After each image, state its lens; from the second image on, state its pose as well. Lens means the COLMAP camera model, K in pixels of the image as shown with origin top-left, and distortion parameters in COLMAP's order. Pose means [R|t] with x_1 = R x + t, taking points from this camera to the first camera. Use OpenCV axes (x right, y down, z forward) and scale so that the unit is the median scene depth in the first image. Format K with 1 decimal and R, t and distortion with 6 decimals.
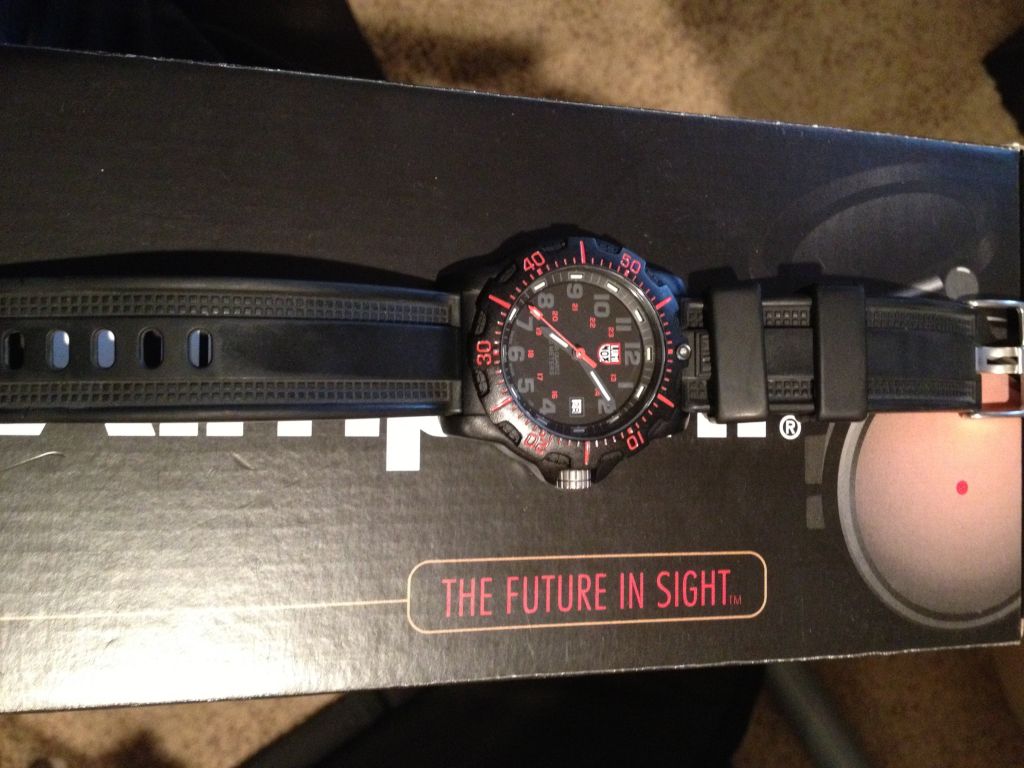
lens RADIAL K [[1057.3, 0, 497.1], [0, 1057.3, 385.0], [0, 0, 1]] dist [0.138403, -0.478481]
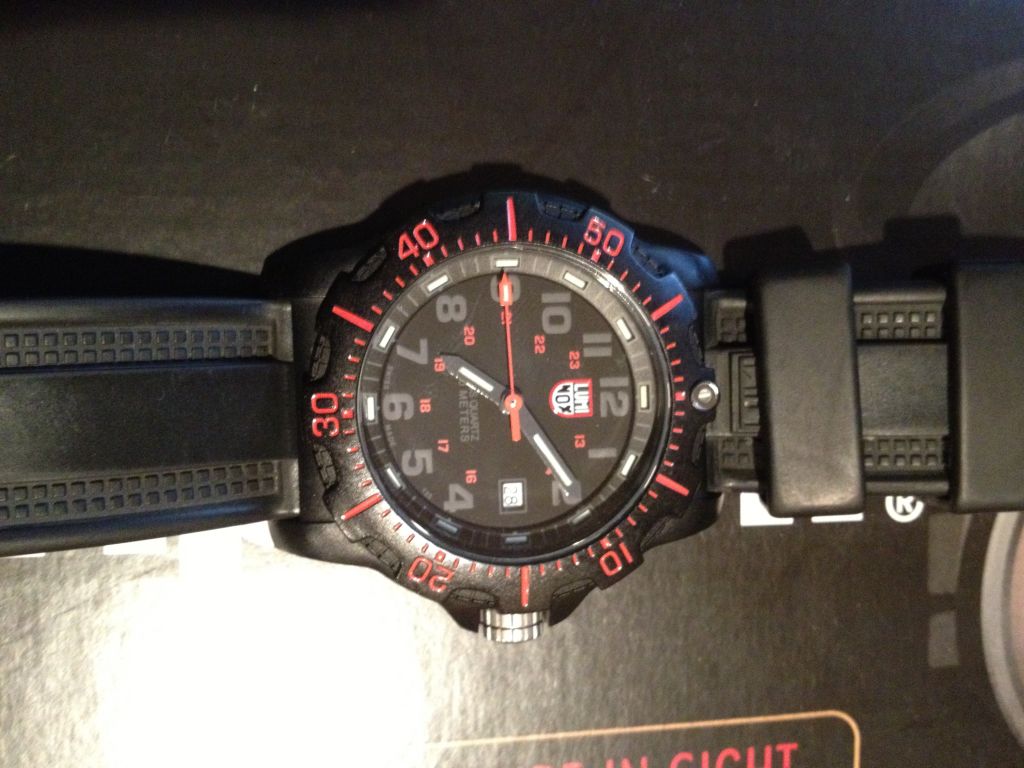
lens RADIAL K [[1057.3, 0, 497.1], [0, 1057.3, 385.0], [0, 0, 1]] dist [0.138403, -0.478481]
pose [[0.995486, -0.013497, -0.093947, 0.119798], [0.020606, 0.996962, 0.075119, -0.079791], [0.092648, -0.076716, 0.992739, 0.443702]]
